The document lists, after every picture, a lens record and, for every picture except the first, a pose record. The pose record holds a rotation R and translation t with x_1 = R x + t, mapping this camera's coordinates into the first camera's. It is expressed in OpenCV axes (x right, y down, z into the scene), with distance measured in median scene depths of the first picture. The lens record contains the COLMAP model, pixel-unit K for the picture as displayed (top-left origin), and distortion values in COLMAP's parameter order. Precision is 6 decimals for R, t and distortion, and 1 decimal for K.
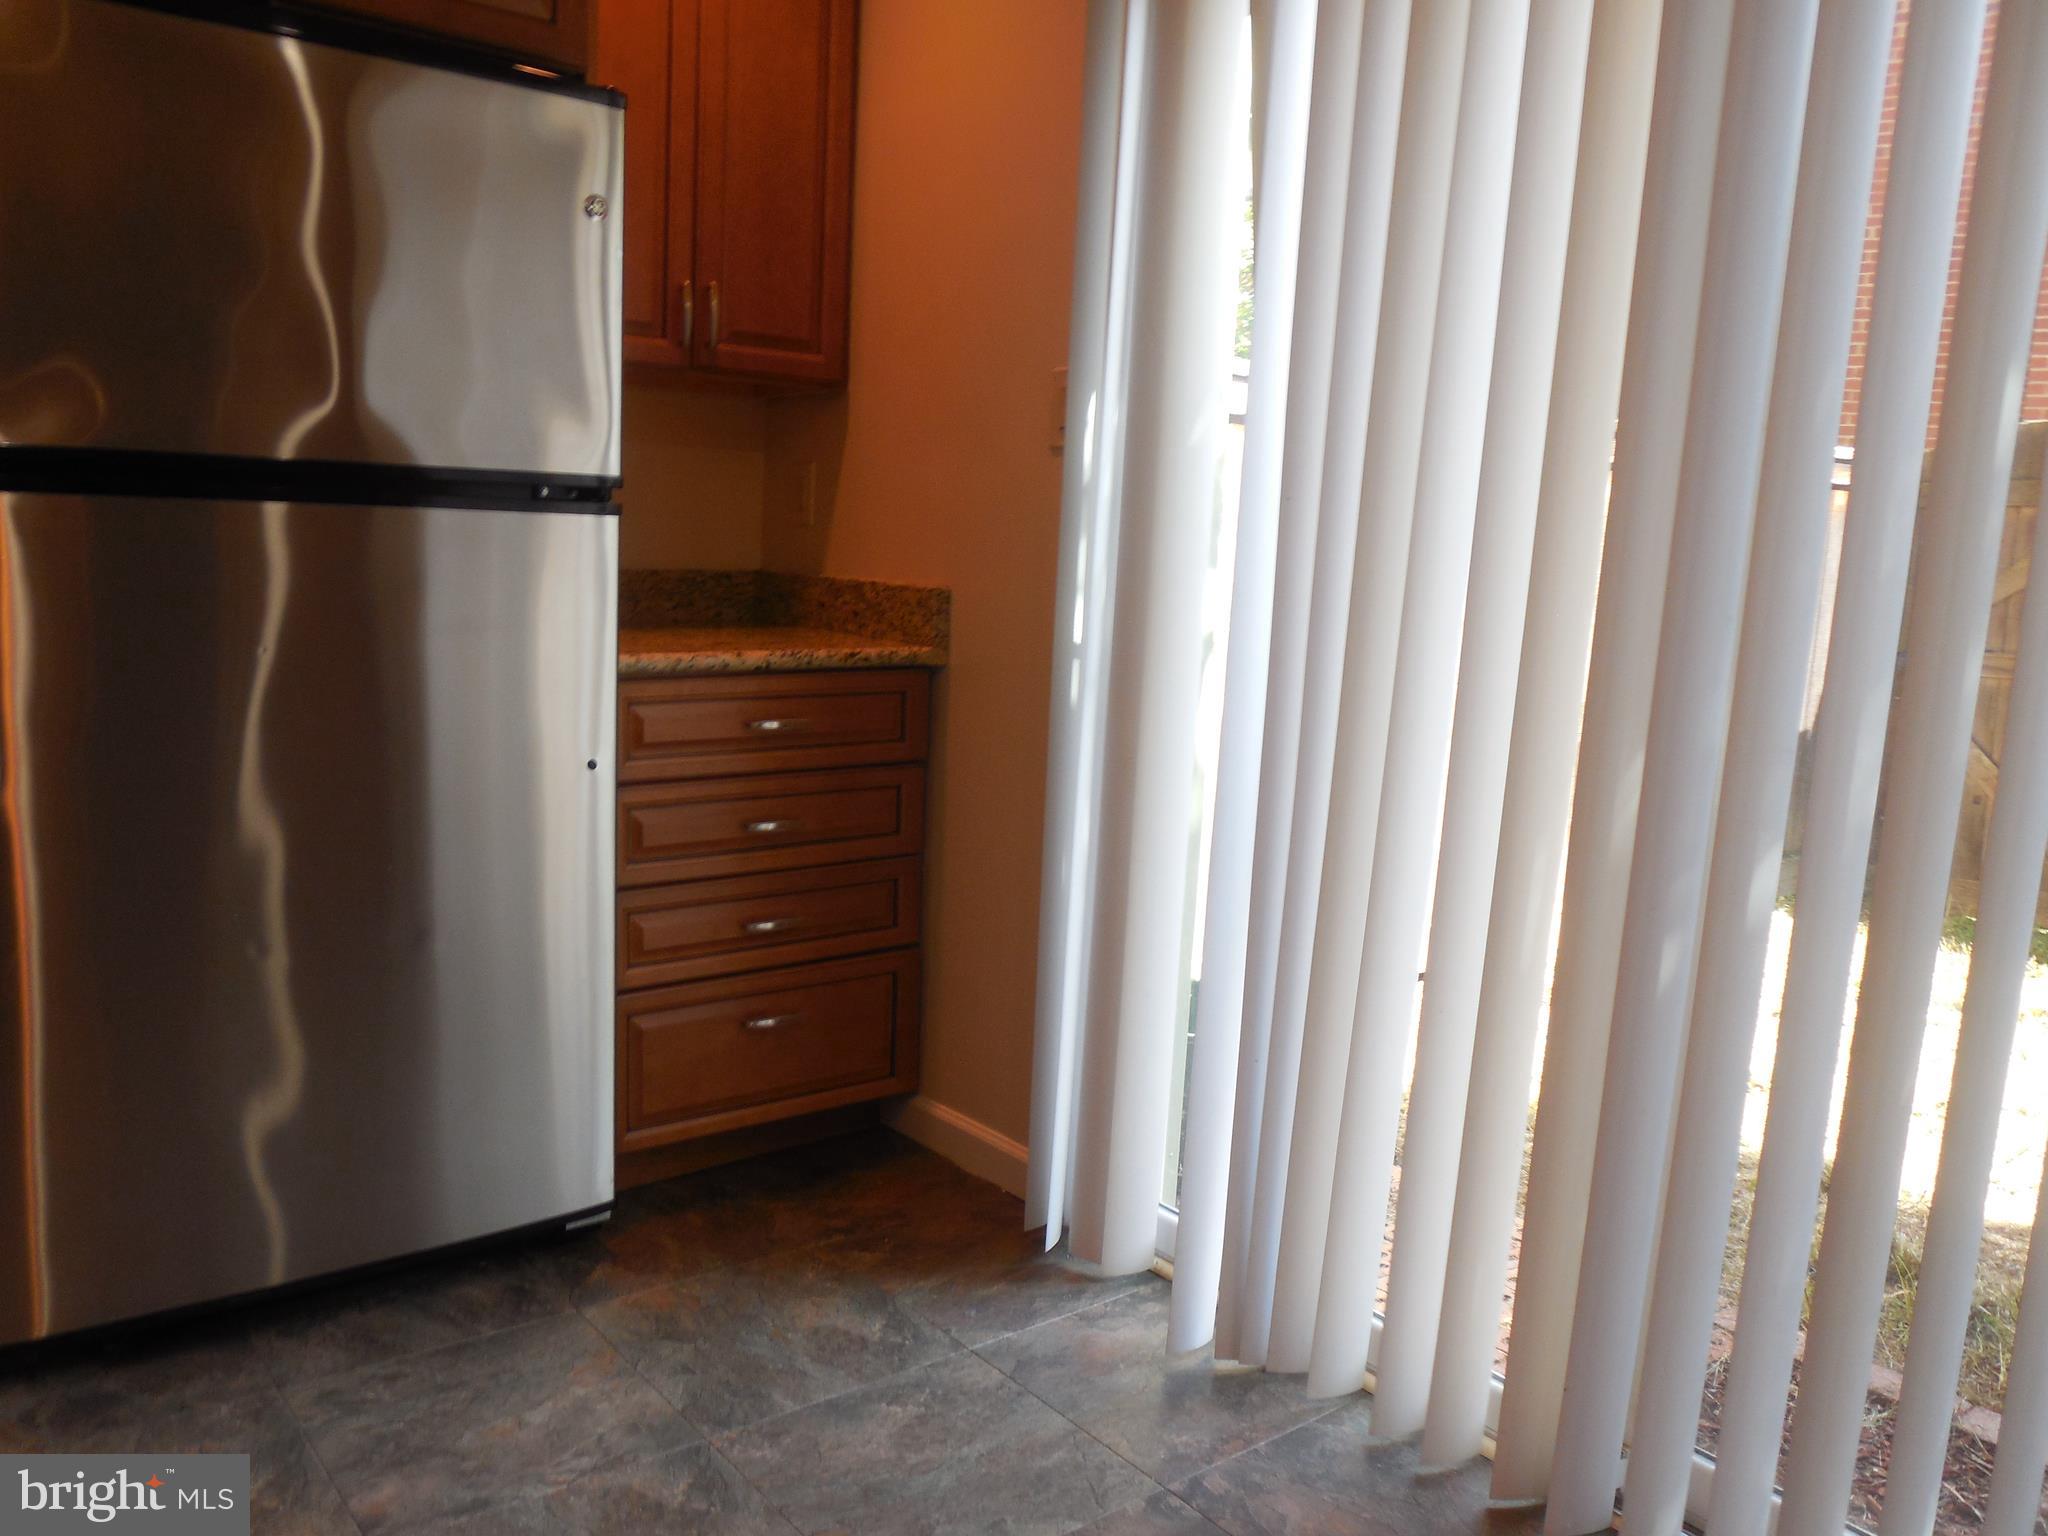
lens RADIAL K [[1628.5, 0, 1026.6], [0, 1628.5, 777.1], [0, 0, 1]] dist [-0.057683, 0.066312]
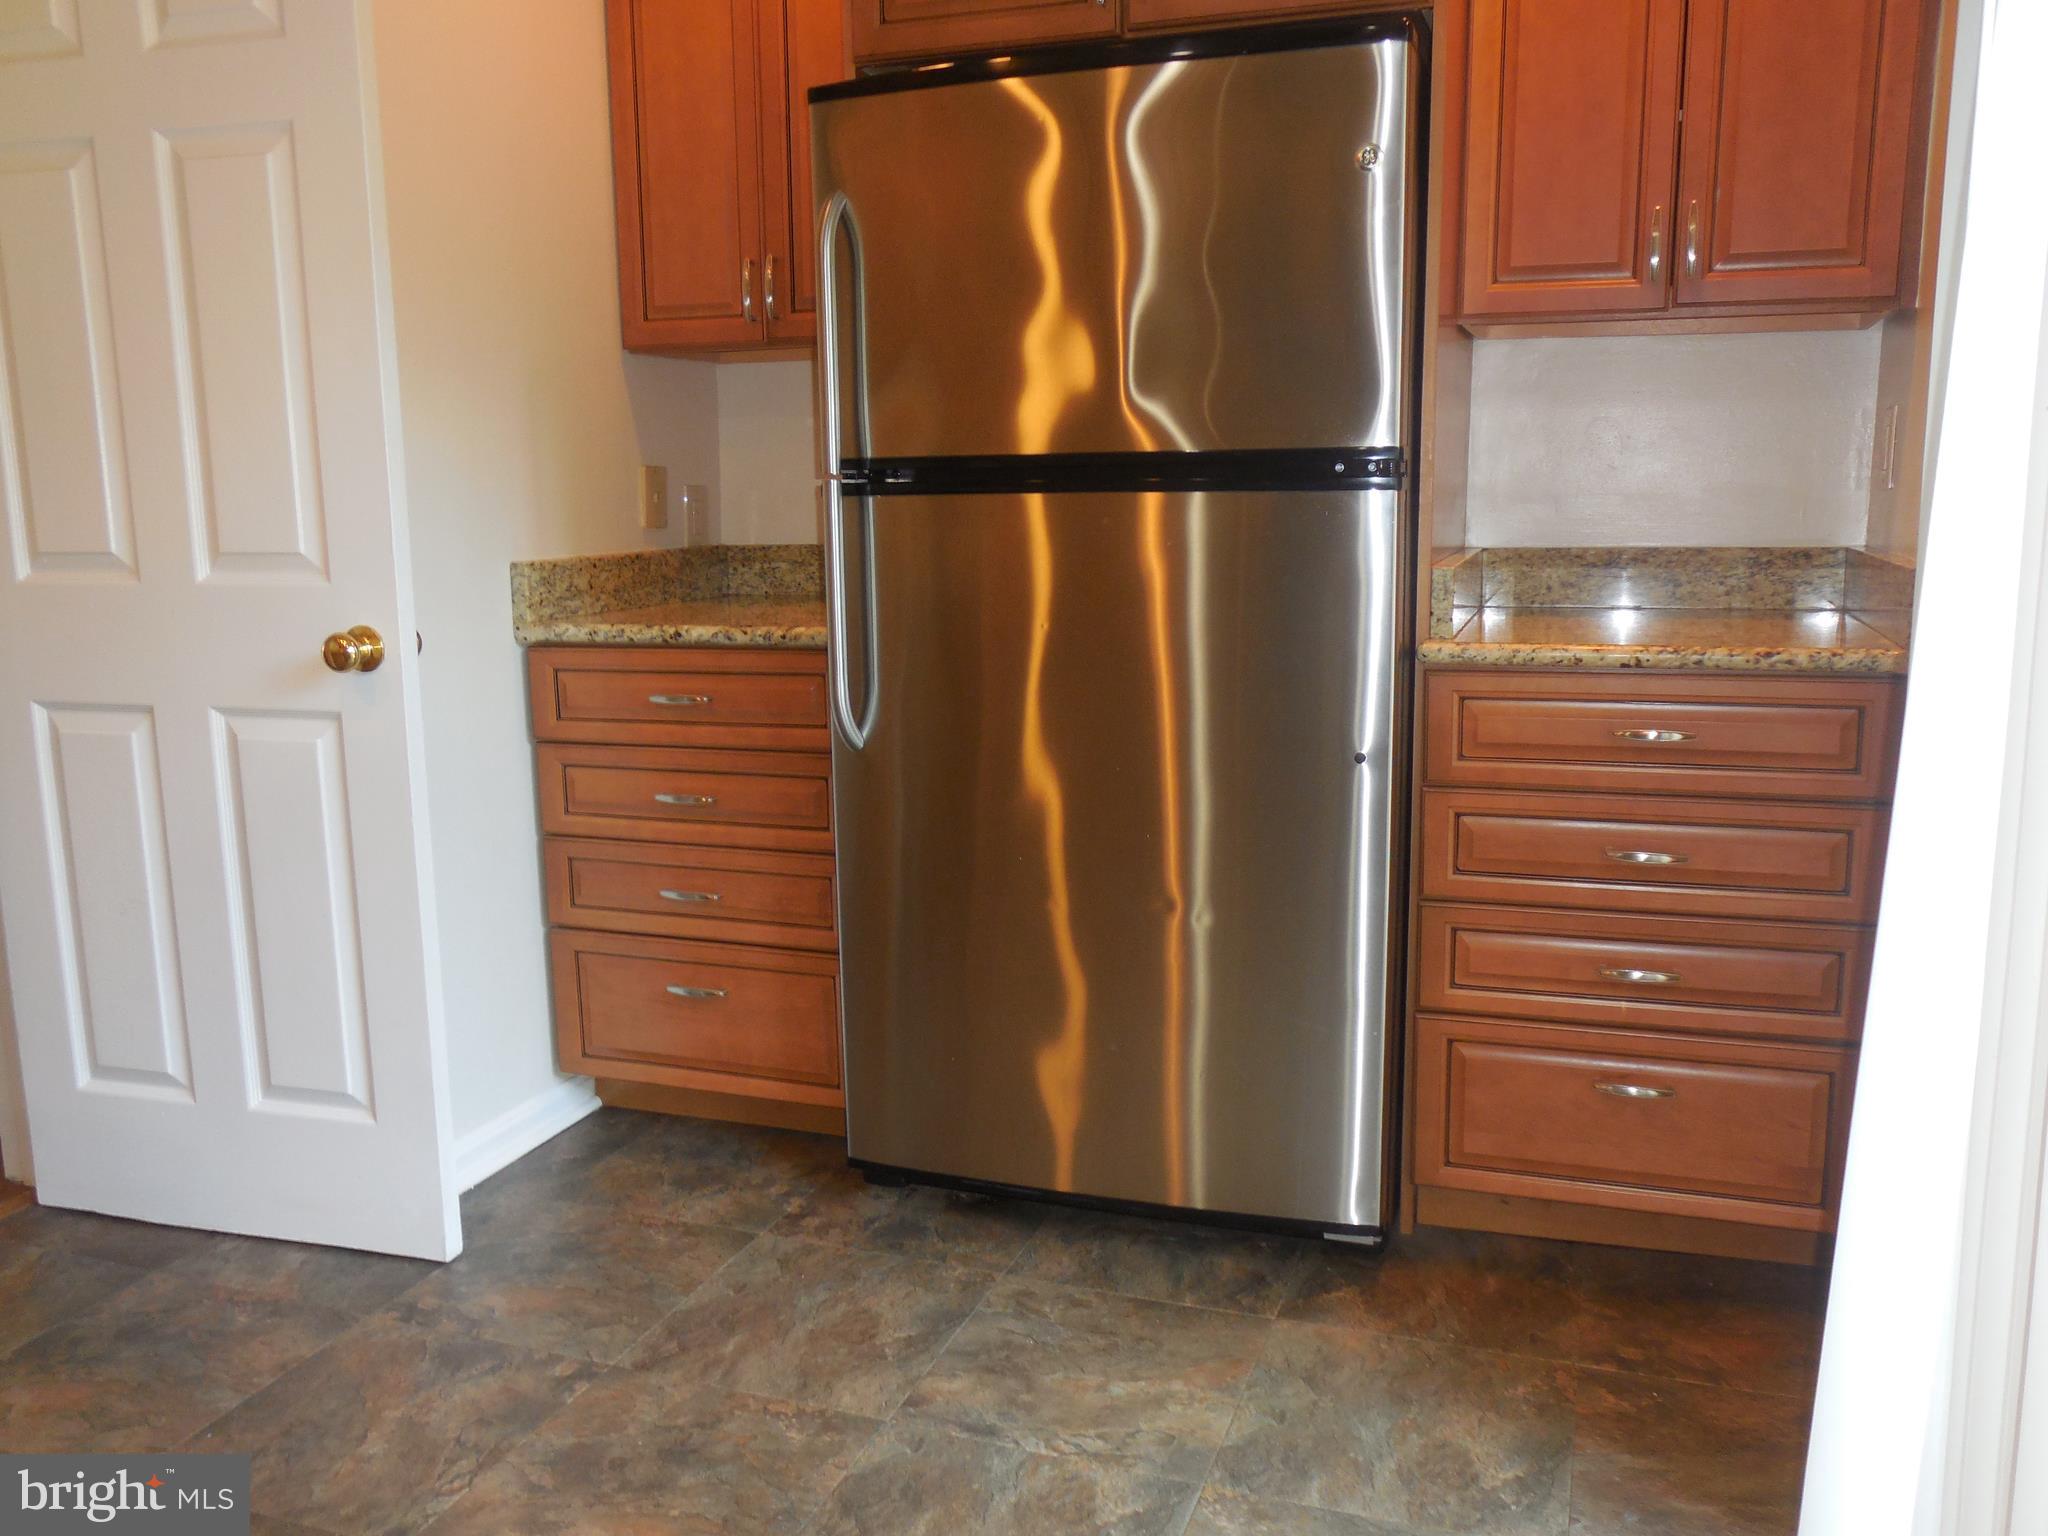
lens RADIAL K [[1630.7, 0, 1023.0], [0, 1630.7, 747.0], [0, 0, 1]] dist [-0.004033, -0.004089]
pose [[0.541531, 0.086693, -0.836199, 0.459924], [-0.095795, 0.994553, 0.041072, -0.037078], [0.835205, 0.057862, 0.546887, 0.351324]]
